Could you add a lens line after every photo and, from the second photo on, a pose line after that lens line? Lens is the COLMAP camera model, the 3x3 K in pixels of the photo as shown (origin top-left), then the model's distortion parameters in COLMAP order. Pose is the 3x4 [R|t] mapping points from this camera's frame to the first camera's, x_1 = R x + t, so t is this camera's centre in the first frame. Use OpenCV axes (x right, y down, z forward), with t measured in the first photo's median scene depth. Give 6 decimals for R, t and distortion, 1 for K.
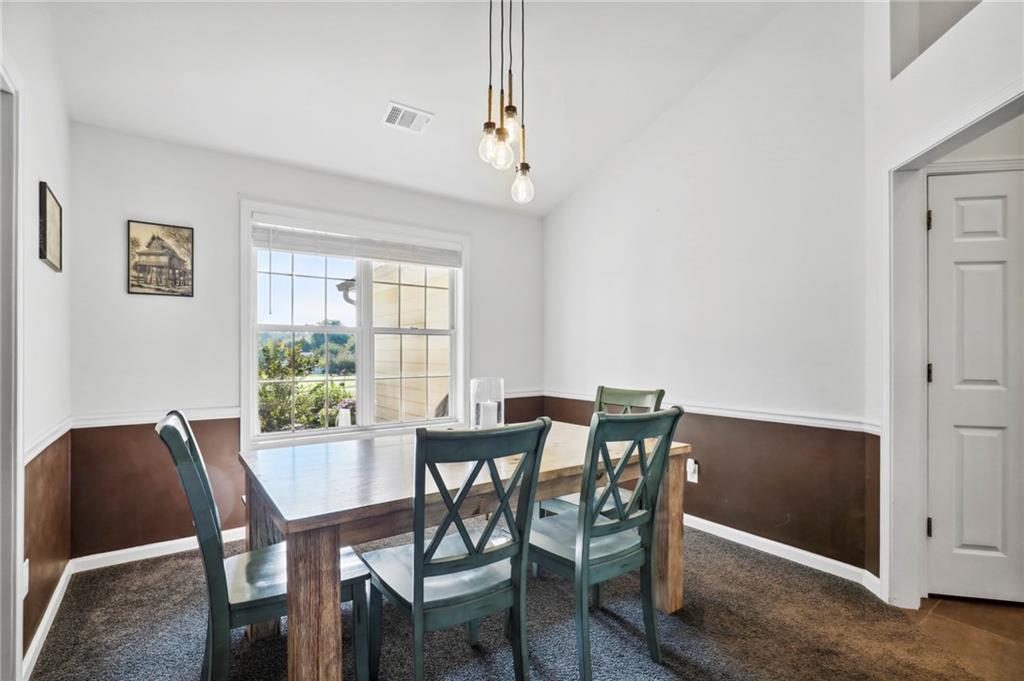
lens RADIAL K [[477.0, 0, 508.0], [0, 477.0, 357.5], [0, 0, 1]] dist [-0.016549, 0.003688]
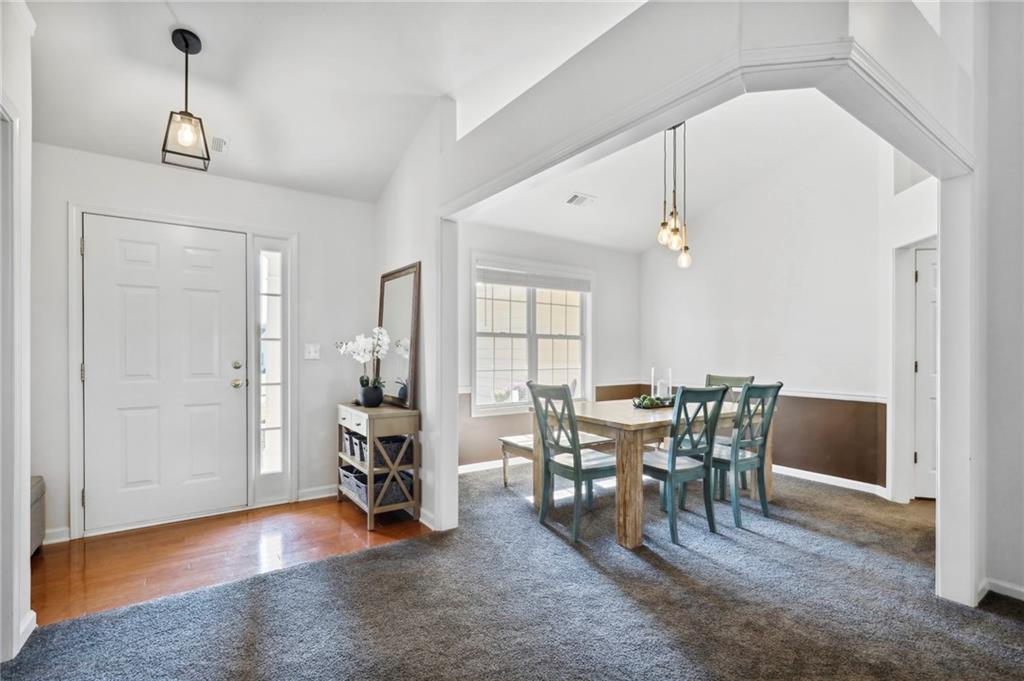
lens RADIAL K [[477.0, 0, 506.1], [0, 477.0, 354.5], [0, 0, 1]] dist [-0.016549, 0.003688]
pose [[0.999944, 0.007333, -0.007620, -0.566233], [-0.007347, 0.999971, -0.001771, 0.001996], [0.007607, 0.001827, 0.999969, -0.706409]]
